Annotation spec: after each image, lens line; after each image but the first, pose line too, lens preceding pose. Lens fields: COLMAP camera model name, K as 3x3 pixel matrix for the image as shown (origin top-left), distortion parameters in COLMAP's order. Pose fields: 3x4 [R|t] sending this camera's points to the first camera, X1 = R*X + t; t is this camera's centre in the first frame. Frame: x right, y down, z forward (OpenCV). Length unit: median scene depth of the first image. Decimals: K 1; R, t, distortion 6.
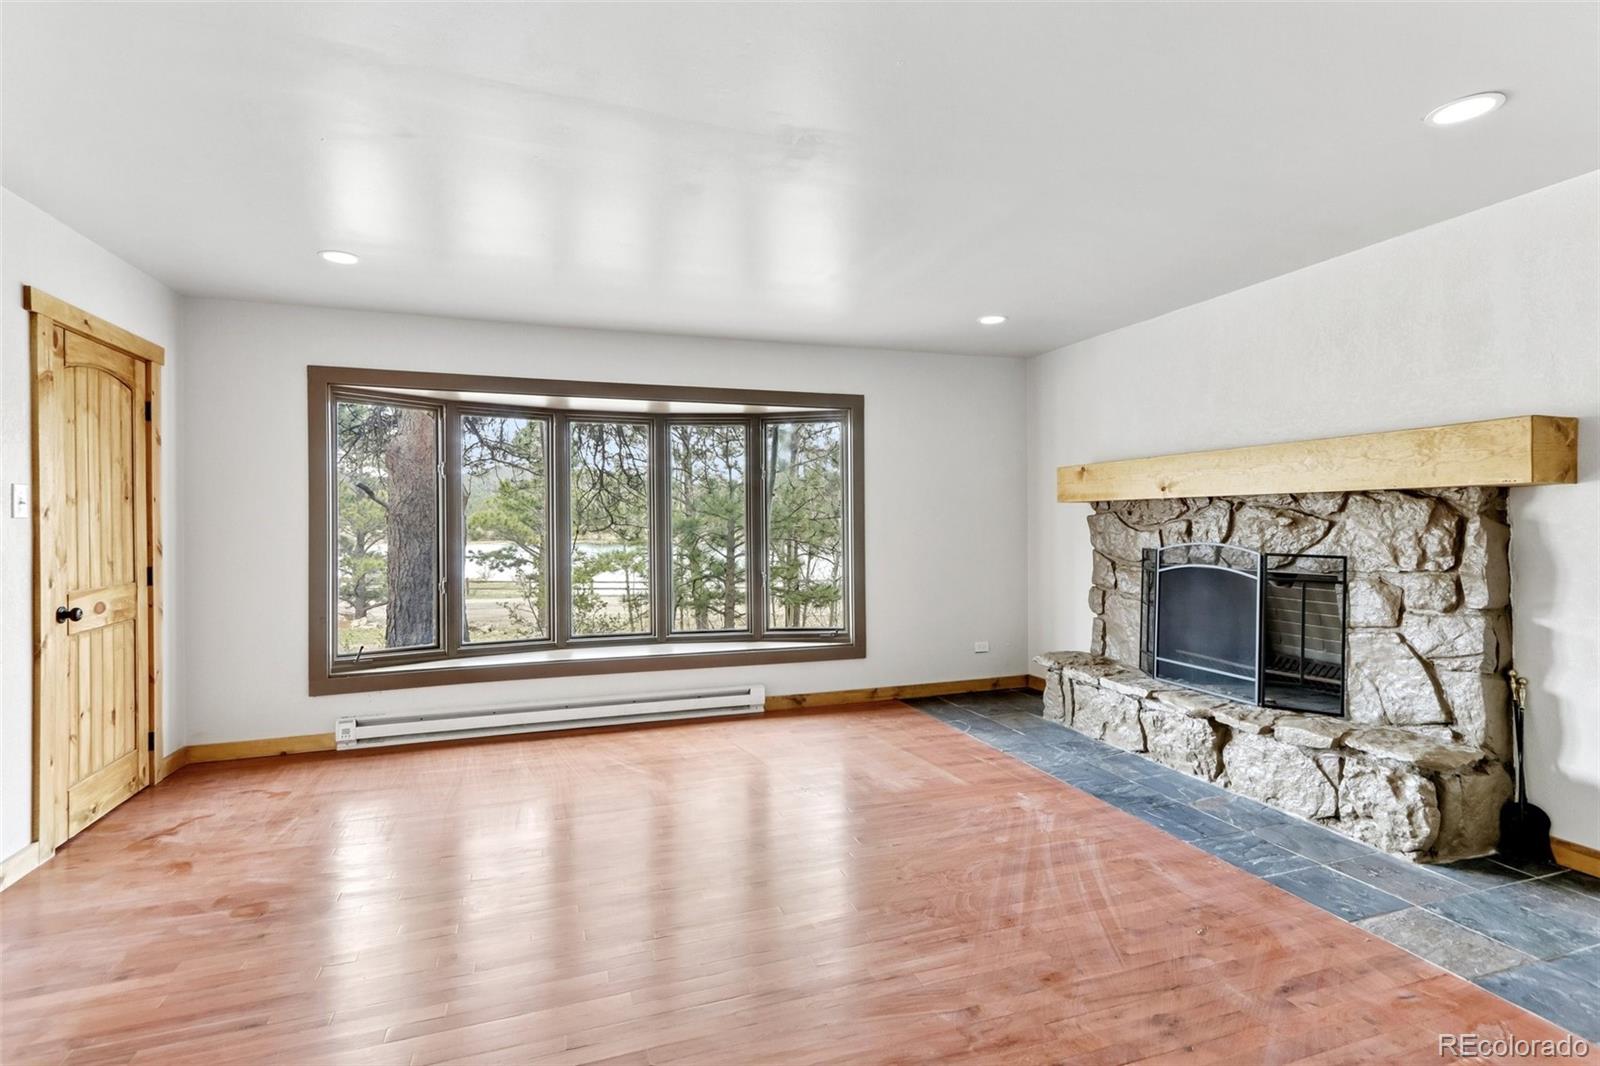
lens RADIAL K [[746.6, 0, 785.5], [0, 746.6, 523.3], [0, 0, 1]] dist [0.004266, 0.002177]
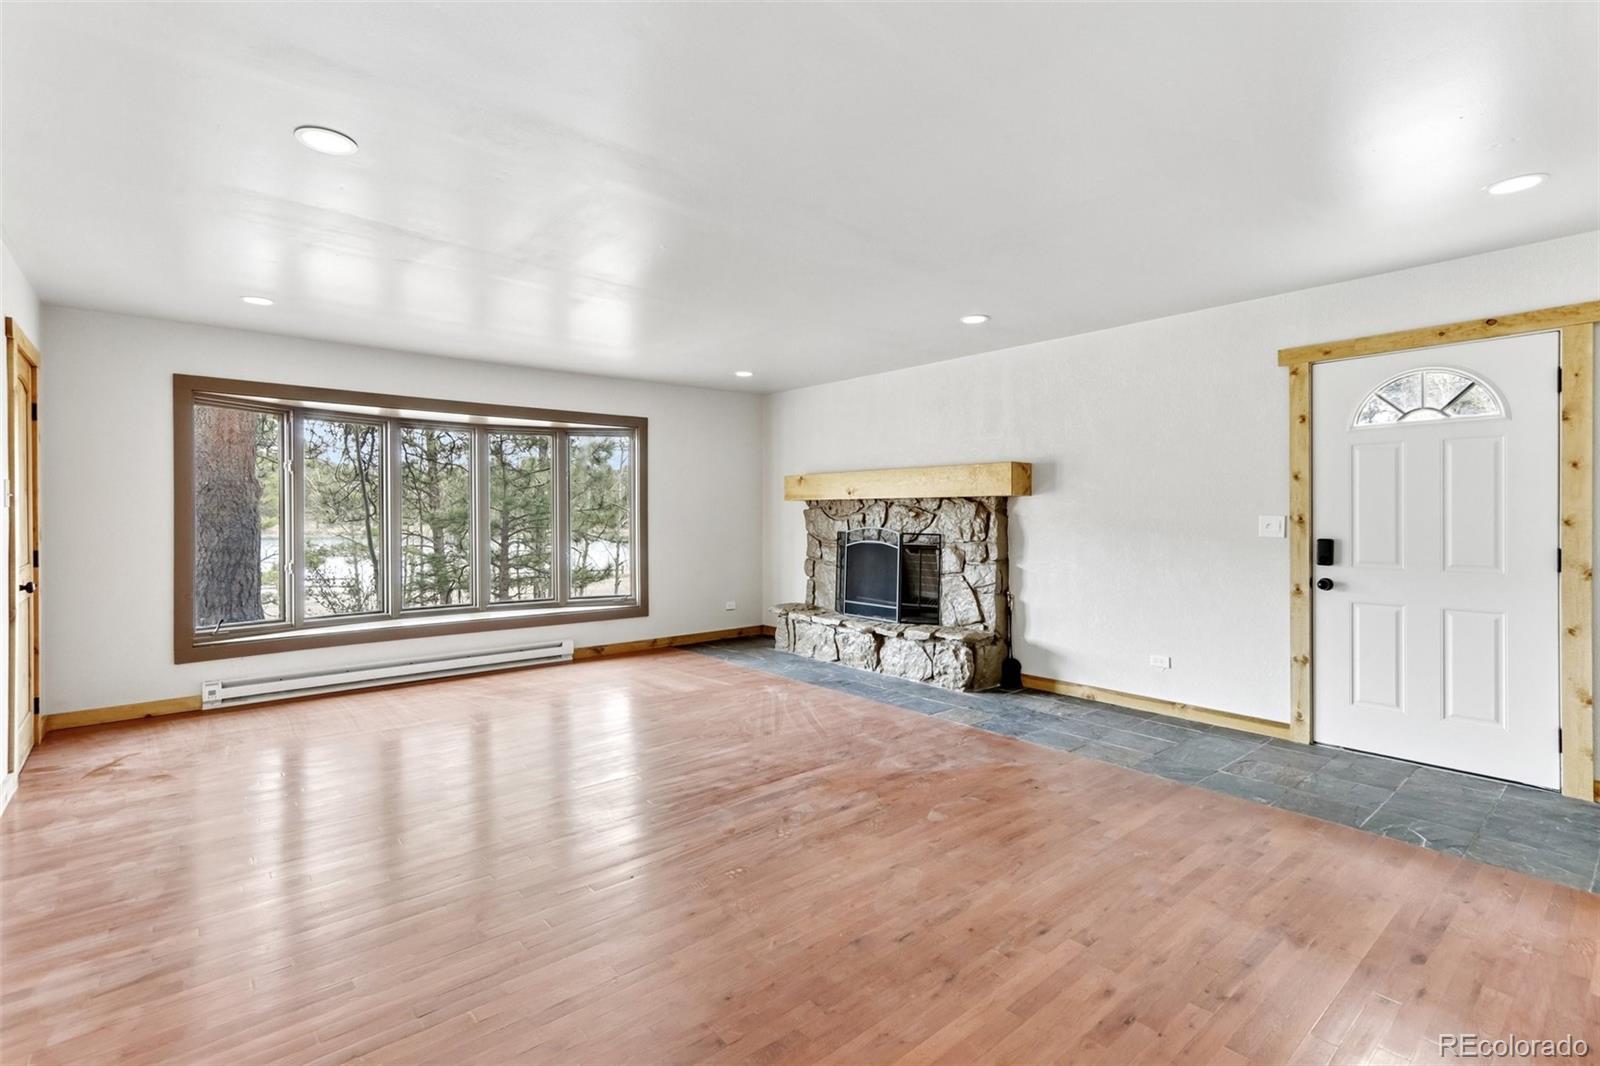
lens RADIAL K [[746.6, 0, 790.1], [0, 746.6, 517.9], [0, 0, 1]] dist [0.004266, 0.002177]
pose [[0.929742, 0.002168, 0.368206, -0.225271], [-0.003630, 0.999988, 0.003278, 0.001492], [-0.368194, -0.004384, 0.929739, -0.494756]]
